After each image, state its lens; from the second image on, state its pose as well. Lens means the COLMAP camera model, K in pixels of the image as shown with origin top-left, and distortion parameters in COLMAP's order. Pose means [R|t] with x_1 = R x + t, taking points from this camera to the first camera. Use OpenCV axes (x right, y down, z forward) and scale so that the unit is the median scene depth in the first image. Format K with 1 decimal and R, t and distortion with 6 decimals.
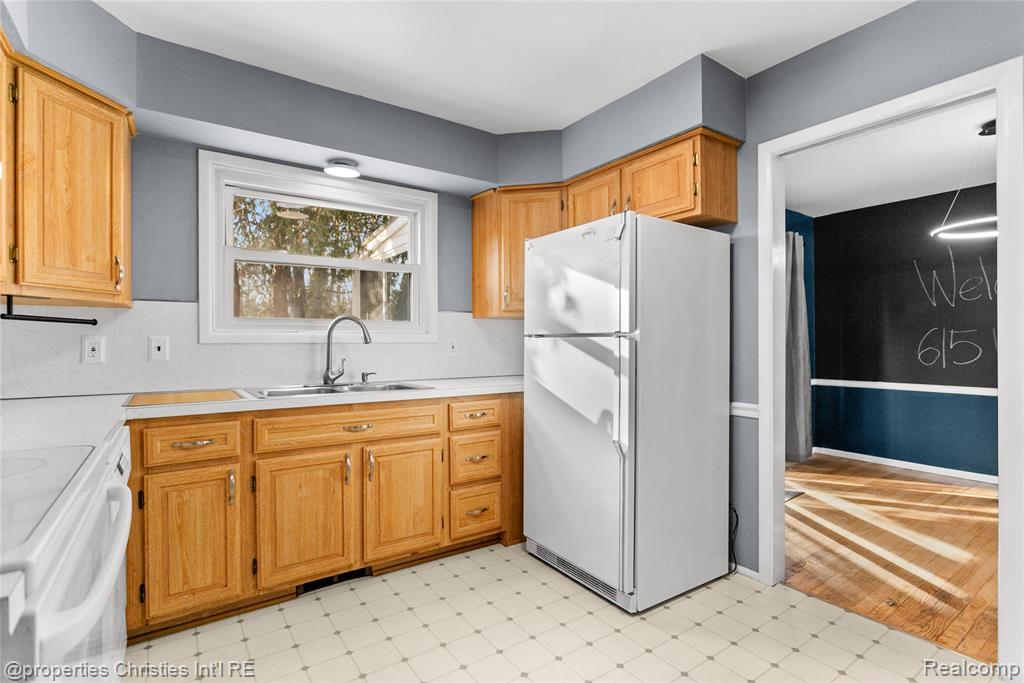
lens RADIAL K [[488.6, 0, 503.0], [0, 488.6, 340.5], [0, 0, 1]] dist [-0.012521, 0.000629]
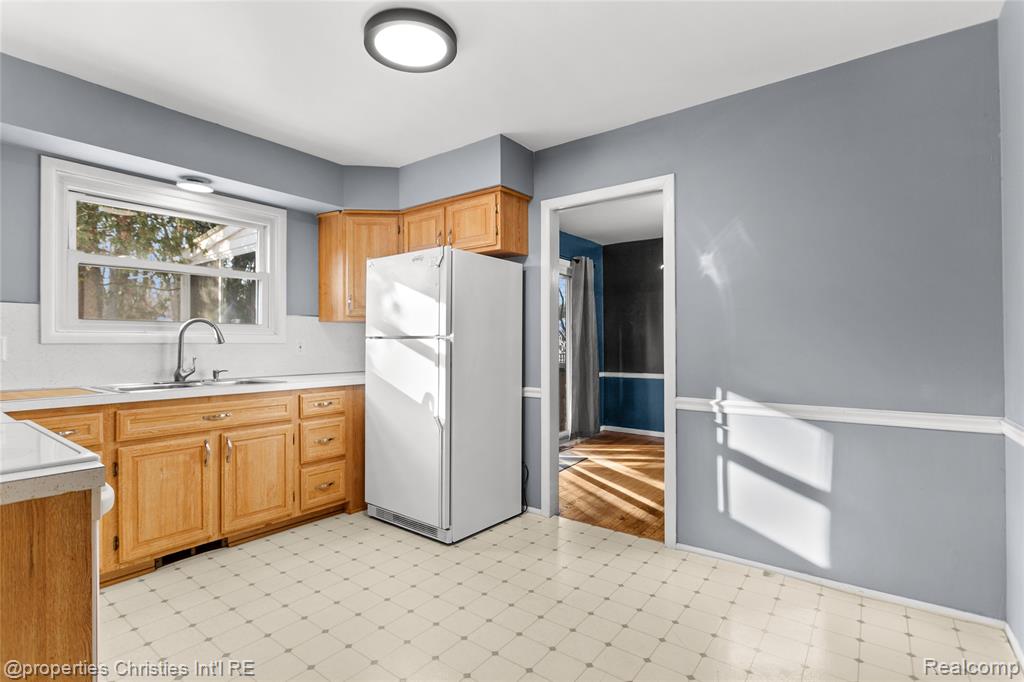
lens RADIAL K [[488.6, 0, 503.0], [0, 488.6, 340.0], [0, 0, 1]] dist [-0.012521, 0.000629]
pose [[0.950208, 0.003138, 0.311599, -0.011630], [-0.002238, 0.999992, -0.003247, -0.000323], [-0.311607, 0.002388, 0.950208, -0.278228]]
